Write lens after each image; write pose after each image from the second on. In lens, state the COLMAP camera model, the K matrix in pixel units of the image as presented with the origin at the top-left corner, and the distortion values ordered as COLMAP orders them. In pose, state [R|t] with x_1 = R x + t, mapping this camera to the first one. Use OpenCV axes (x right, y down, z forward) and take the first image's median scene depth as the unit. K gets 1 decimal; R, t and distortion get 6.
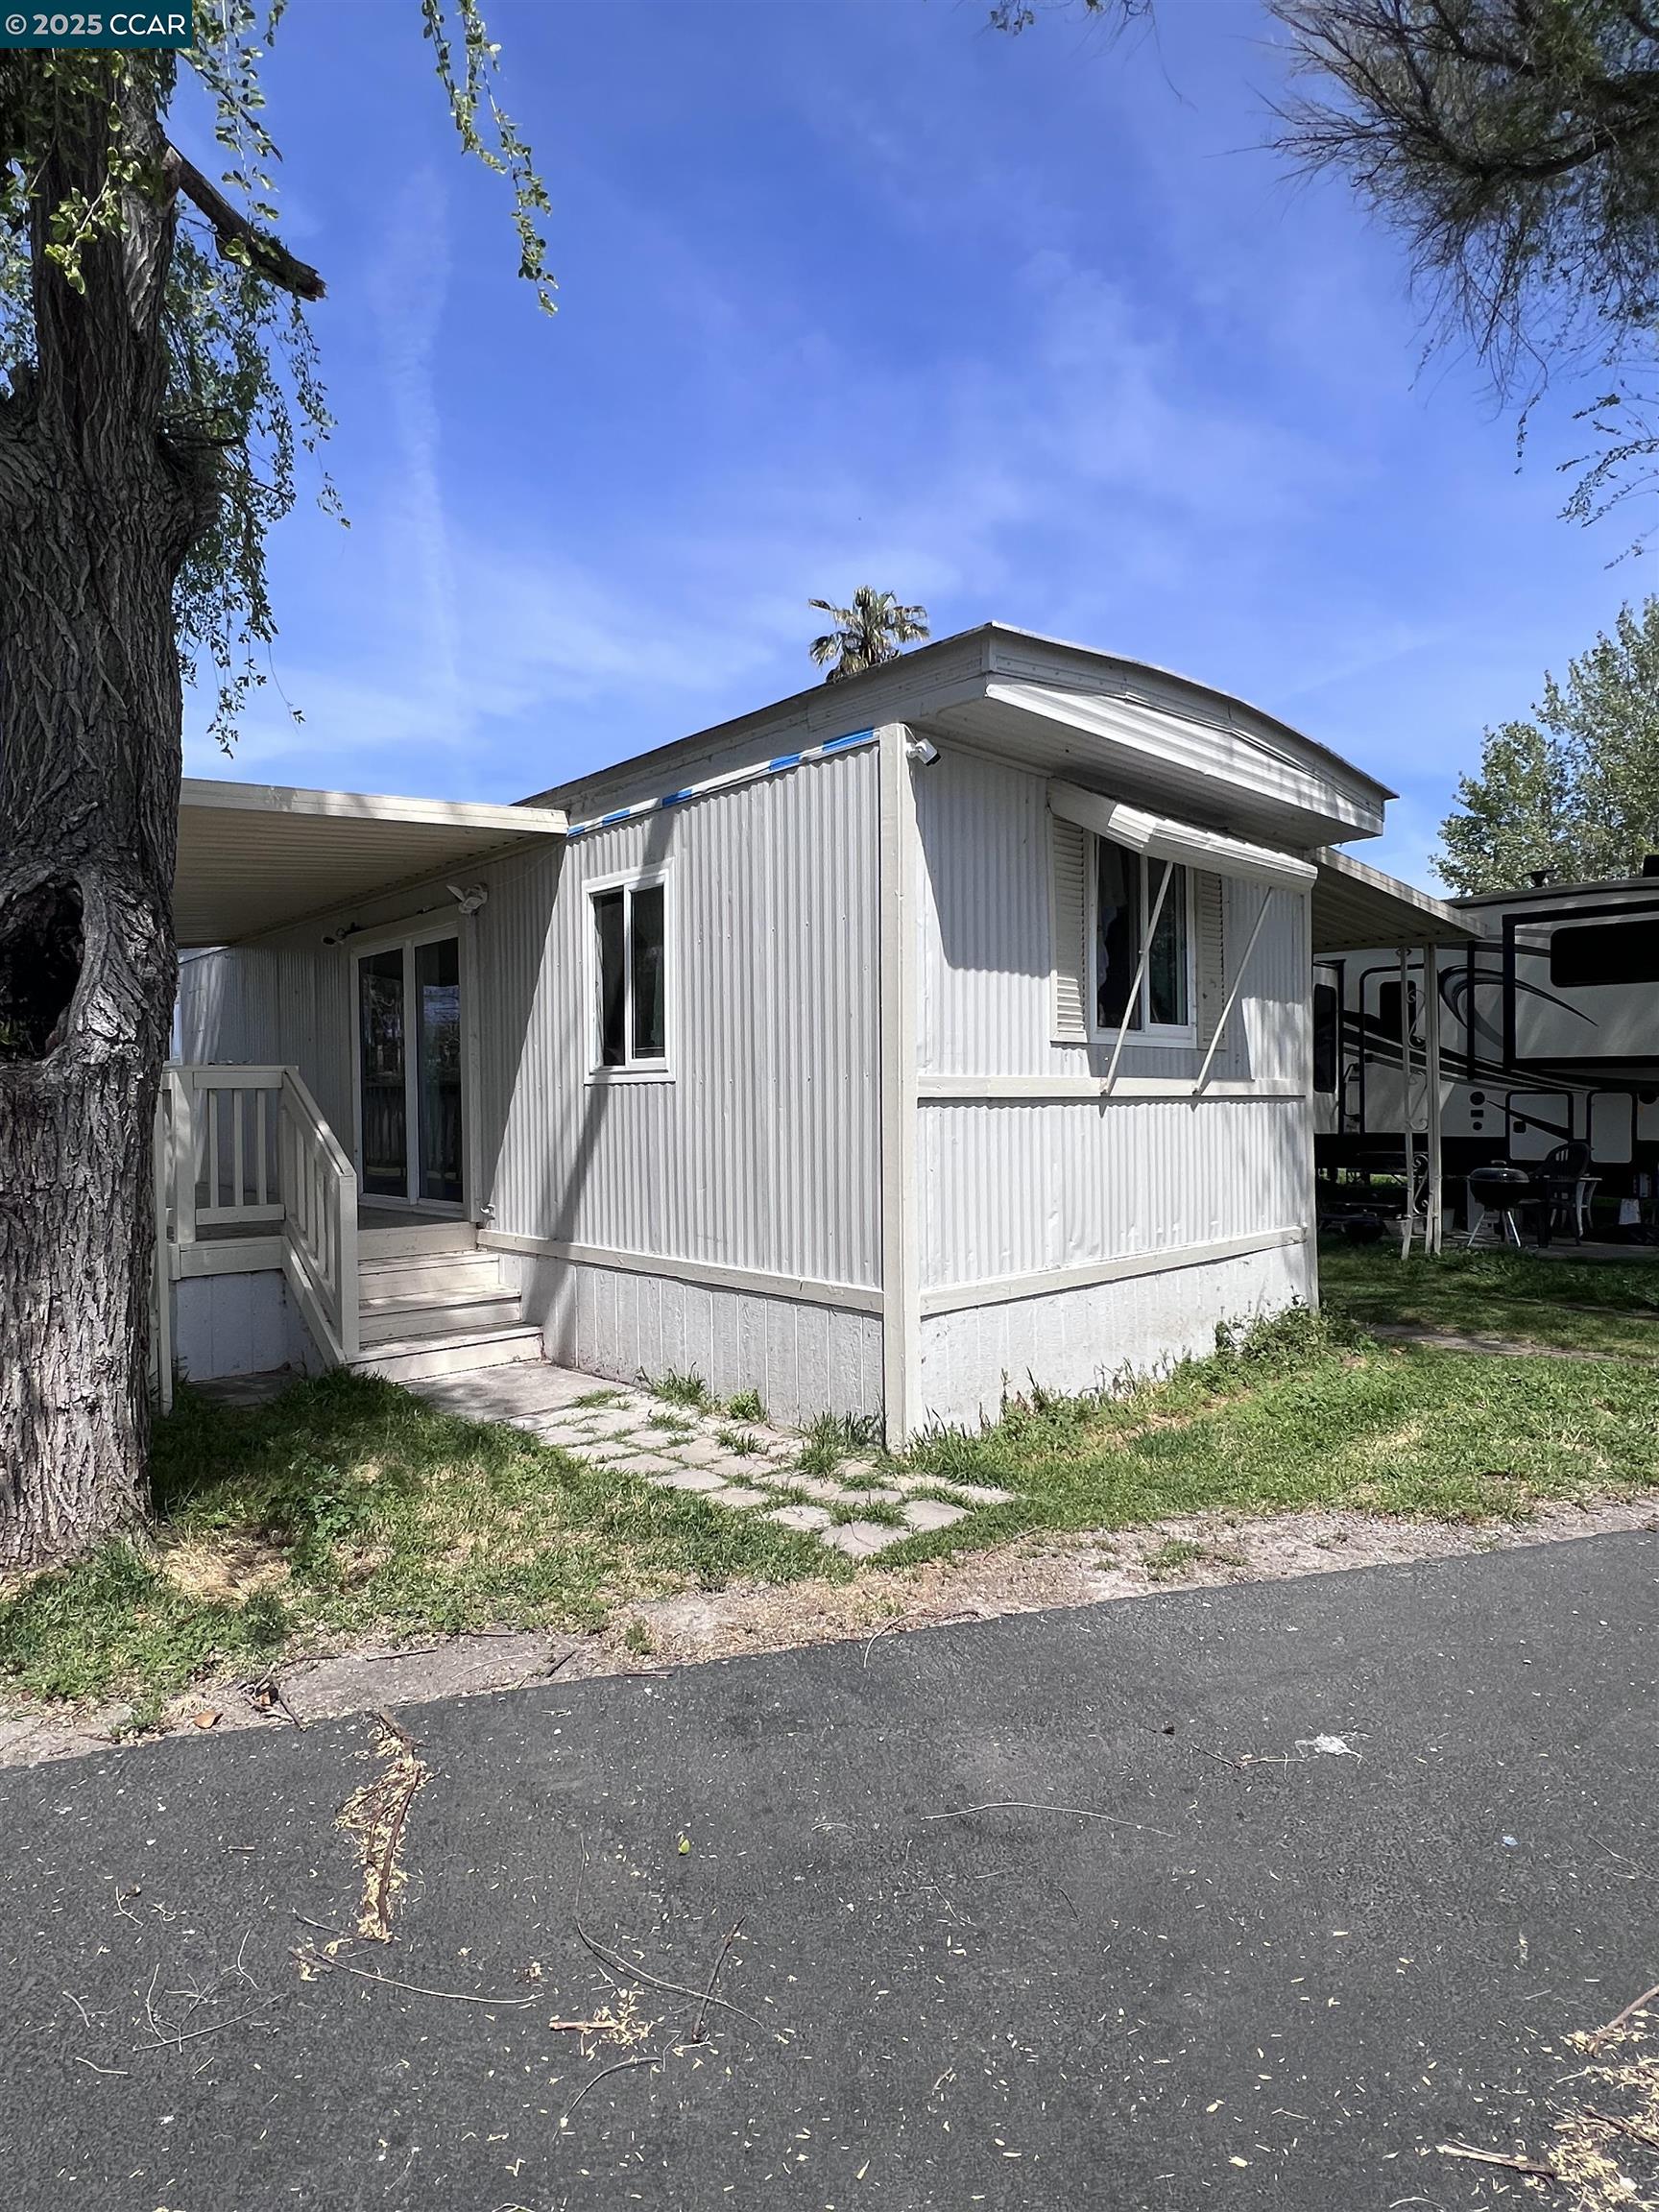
lens RADIAL K [[1193.4, 0, 829.5], [0, 1193.4, 1106.0], [0, 0, 1]] dist [-0.000709, -0.000381]
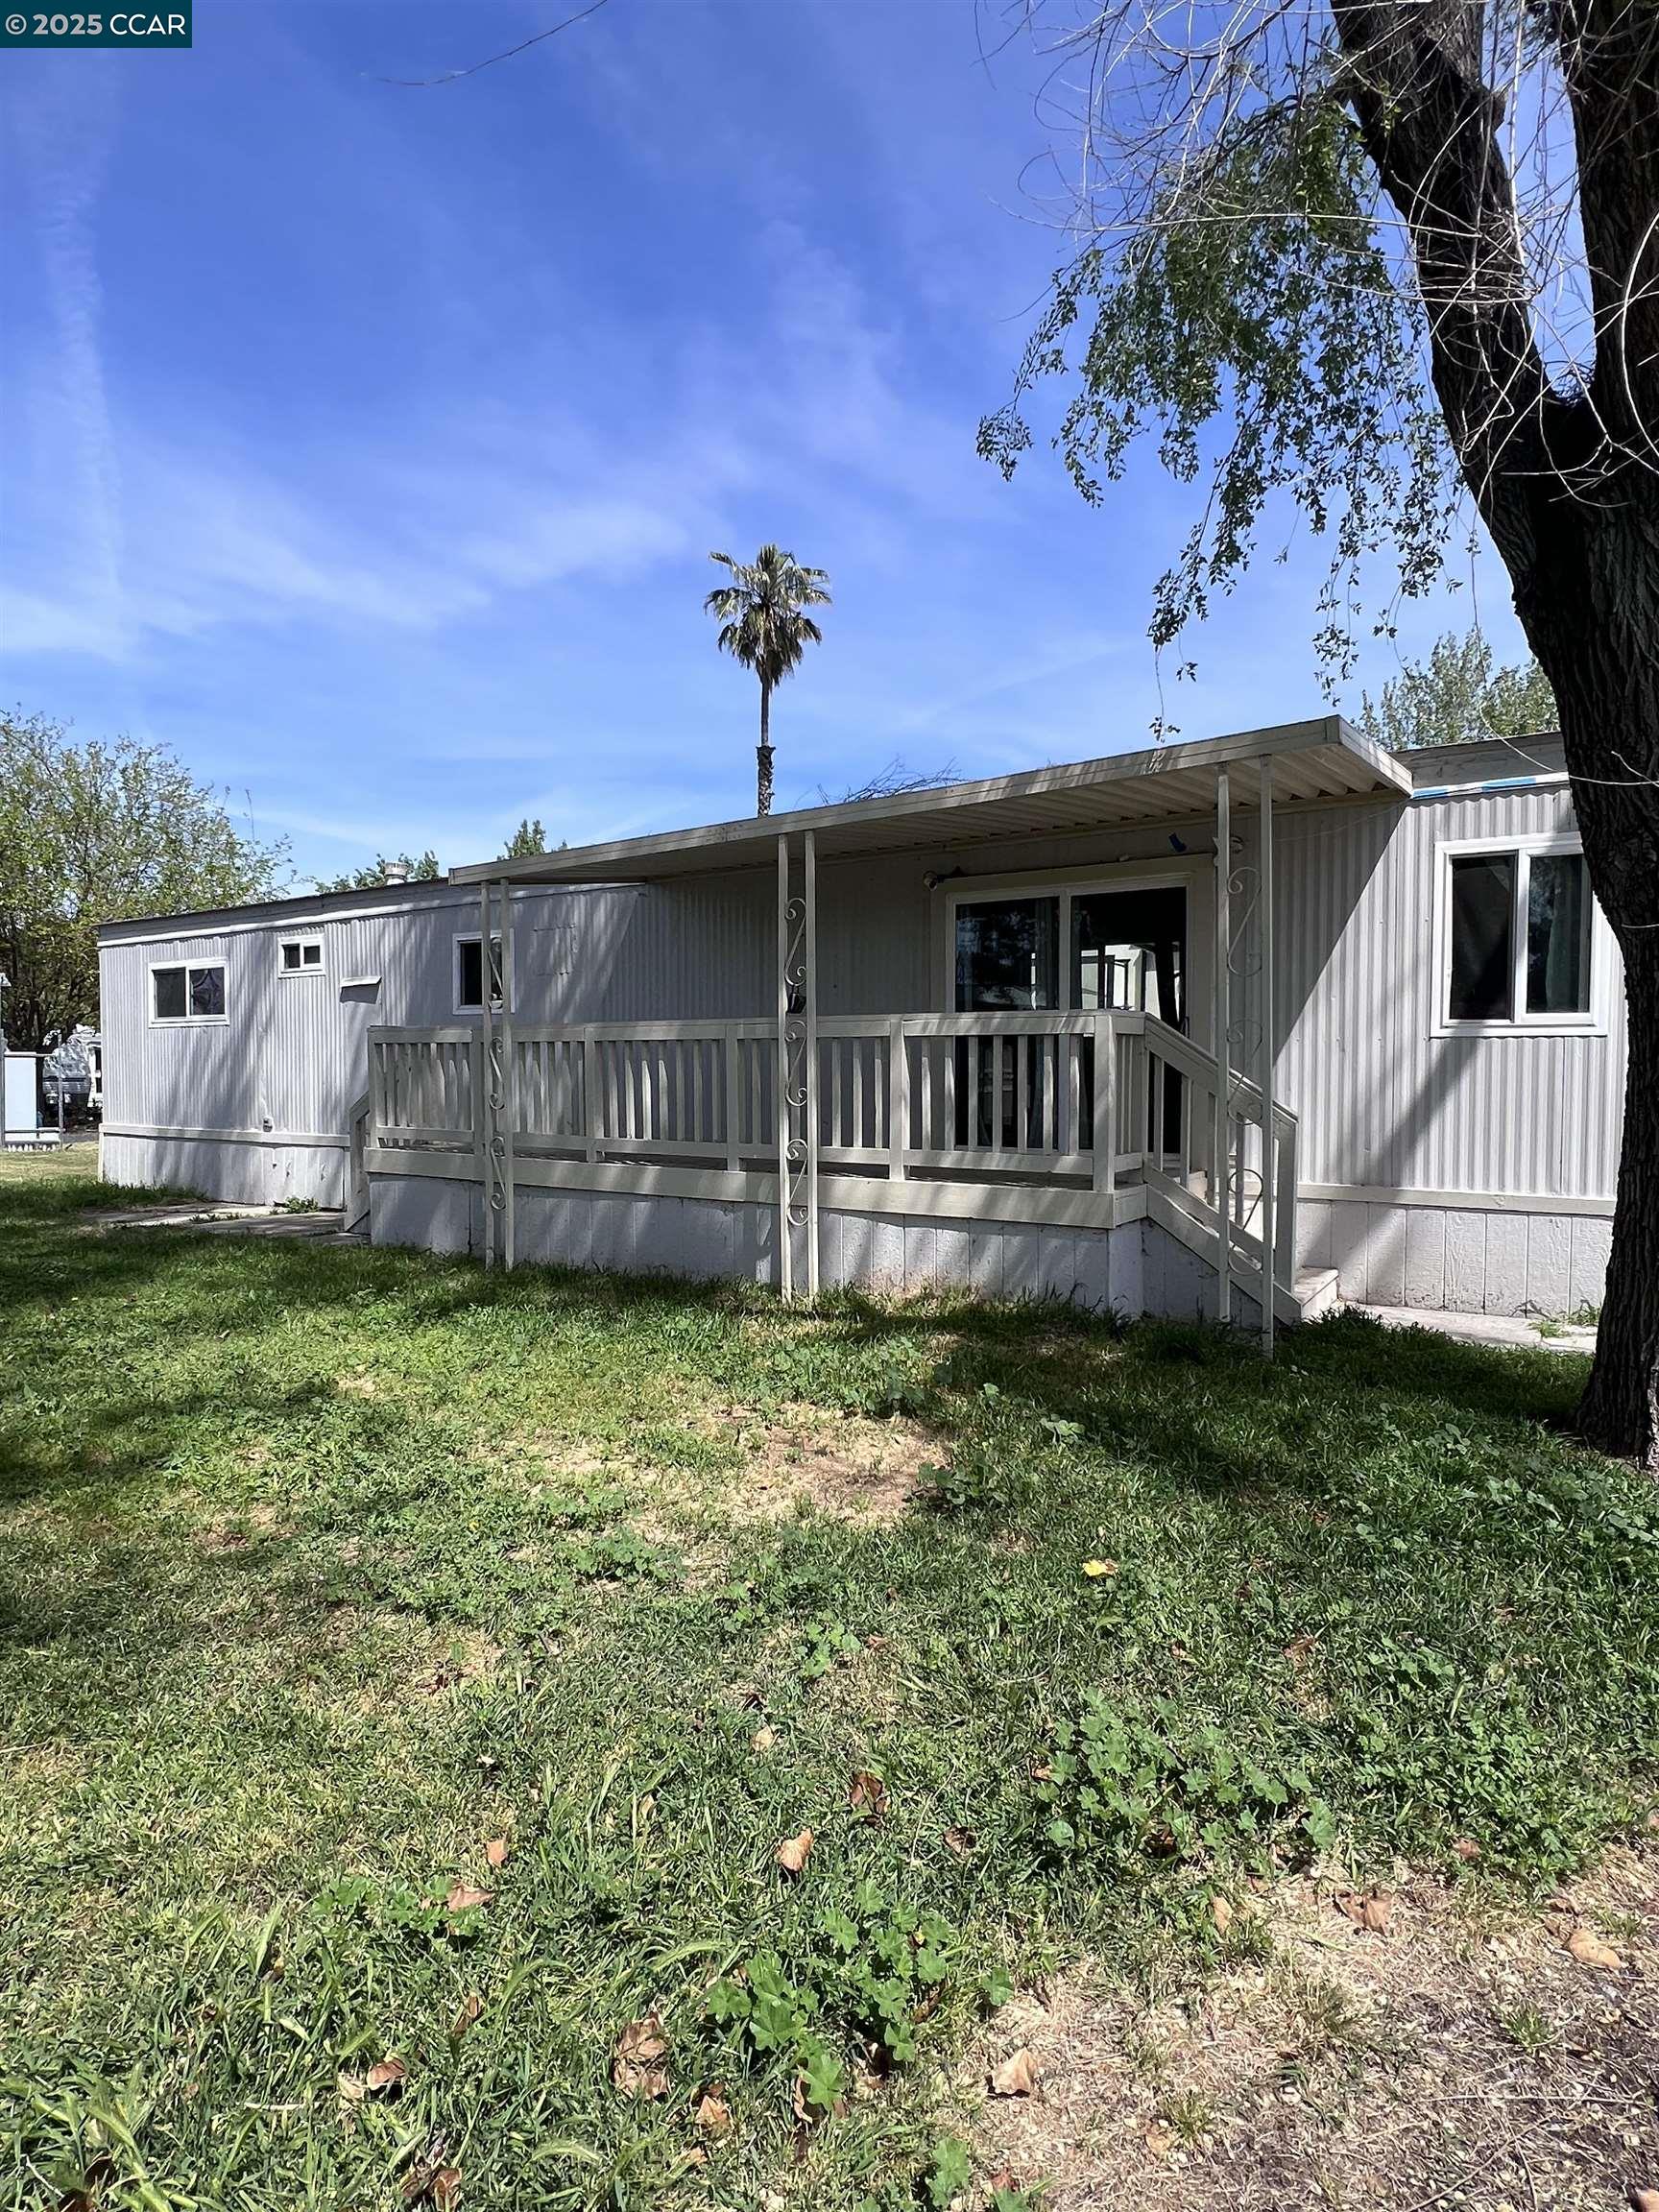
lens RADIAL K [[1176.2, 0, 829.5], [0, 1176.2, 1106.0], [0, 0, 1]] dist [-0.001376, 0.002228]
pose [[0.969943, 0.002552, 0.243317, -0.993588], [-0.010143, 0.999500, 0.029950, 0.016711], [-0.243119, -0.031518, 0.969484, 0.125444]]
